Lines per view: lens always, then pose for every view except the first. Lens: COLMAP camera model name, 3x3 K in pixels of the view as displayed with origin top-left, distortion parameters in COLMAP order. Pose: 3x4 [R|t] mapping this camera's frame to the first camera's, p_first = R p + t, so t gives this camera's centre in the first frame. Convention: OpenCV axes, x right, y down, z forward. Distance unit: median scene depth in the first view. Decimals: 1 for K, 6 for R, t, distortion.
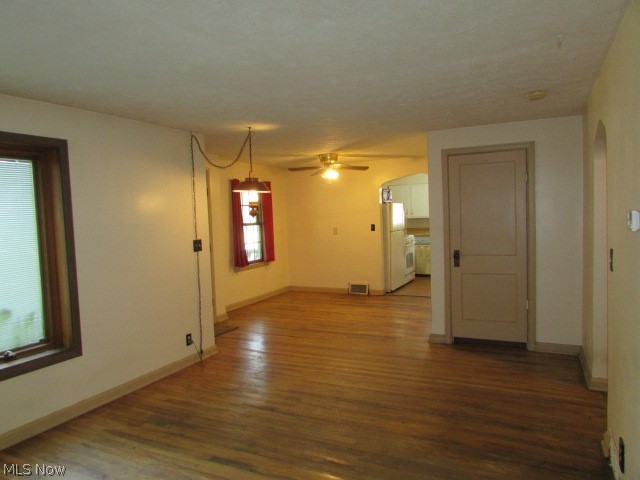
lens RADIAL K [[456.0, 0, 319.5], [0, 456.0, 242.0], [0, 0, 1]] dist [-0.029523, 0.014377]
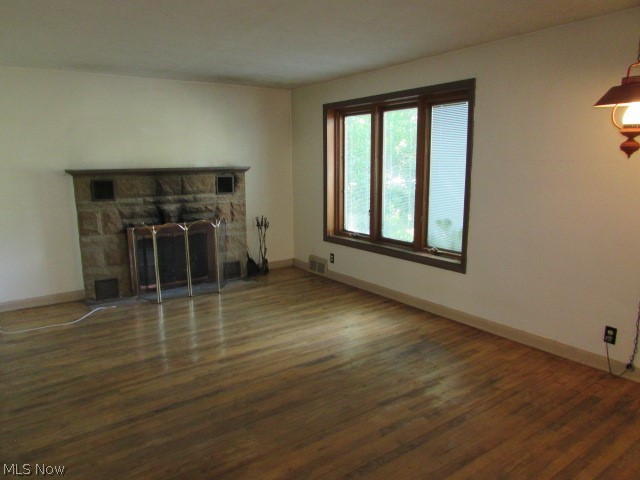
lens RADIAL K [[456.0, 0, 308.0], [0, 456.0, 238.8], [0, 0, 1]] dist [-0.029523, 0.014377]
pose [[-0.486824, 0.188731, -0.852867, 0.436396], [-0.027779, 0.972541, 0.231070, -0.061689], [0.873058, 0.136182, -0.468213, 0.823062]]
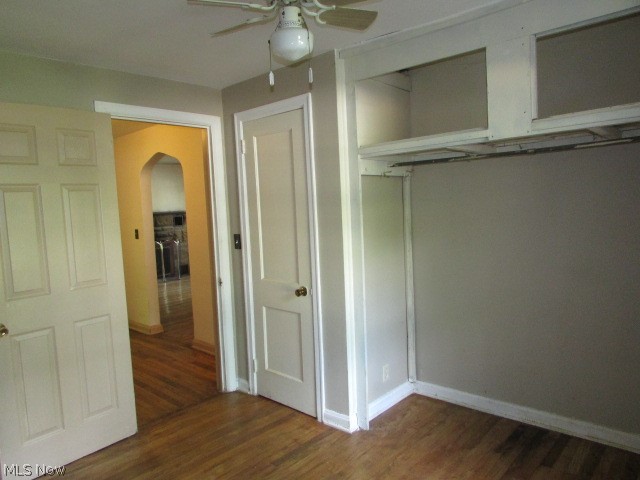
lens RADIAL K [[456.0, 0, 317.9], [0, 456.0, 240.7], [0, 0, 1]] dist [-0.029523, 0.014377]
pose [[-0.288531, 0.134967, -0.947910, 1.252624], [0.001423, 0.990074, 0.140537, -0.118310], [0.957470, 0.039200, -0.285859, 1.247633]]
